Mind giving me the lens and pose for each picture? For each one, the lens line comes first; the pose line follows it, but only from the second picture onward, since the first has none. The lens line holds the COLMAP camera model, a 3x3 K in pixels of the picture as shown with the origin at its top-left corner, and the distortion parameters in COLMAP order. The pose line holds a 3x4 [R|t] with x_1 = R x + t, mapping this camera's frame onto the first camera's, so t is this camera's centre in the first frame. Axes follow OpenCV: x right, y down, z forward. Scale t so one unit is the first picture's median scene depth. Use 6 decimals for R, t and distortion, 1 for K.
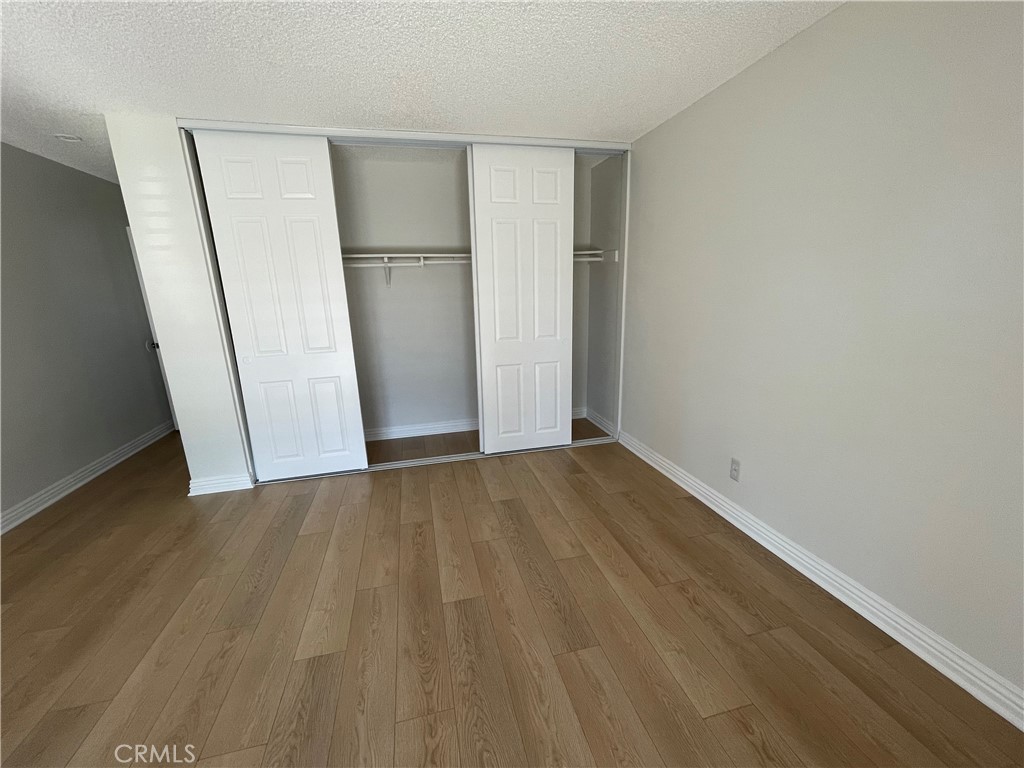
lens RADIAL K [[415.2, 0, 508.4], [0, 415.2, 386.3], [0, 0, 1]] dist [-0.002141, -0.000064]
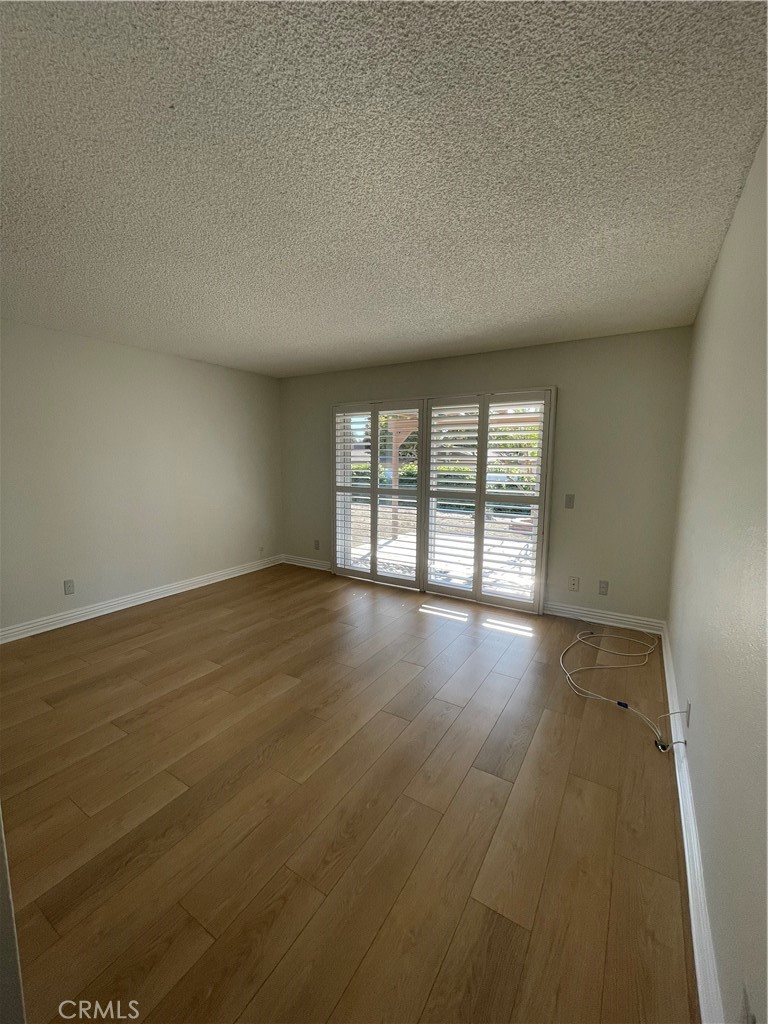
lens RADIAL K [[415.2, 0, 383.7], [0, 415.2, 512.7], [0, 0, 1]] dist [-0.002141, -0.000064]
pose [[-0.705989, -0.064073, 0.705318, -1.491911], [0.177873, 0.947936, 0.264155, -0.281280], [-0.685522, 0.311948, -0.657836, 1.320731]]
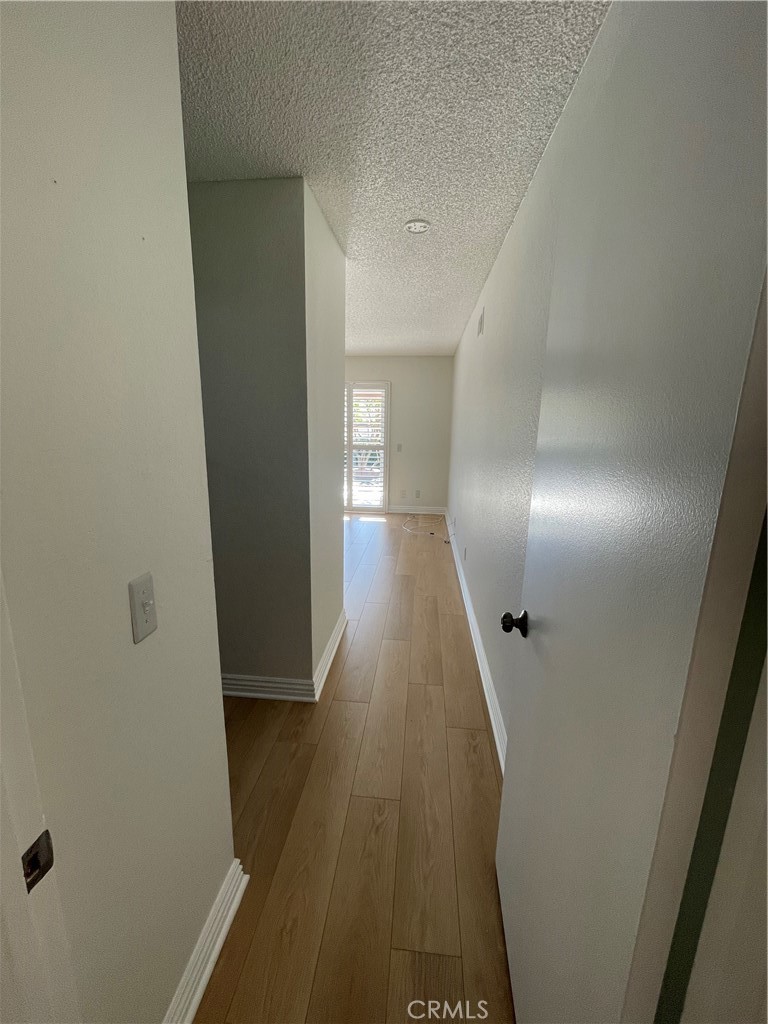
lens RADIAL K [[415.2, 0, 383.2], [0, 415.2, 510.8], [0, 0, 1]] dist [-0.002141, -0.000064]
pose [[-0.946547, -0.057260, 0.317443, -1.722526], [0.081626, 0.909568, 0.407459, -0.593635], [-0.312067, 0.411590, -0.856275, 2.593805]]
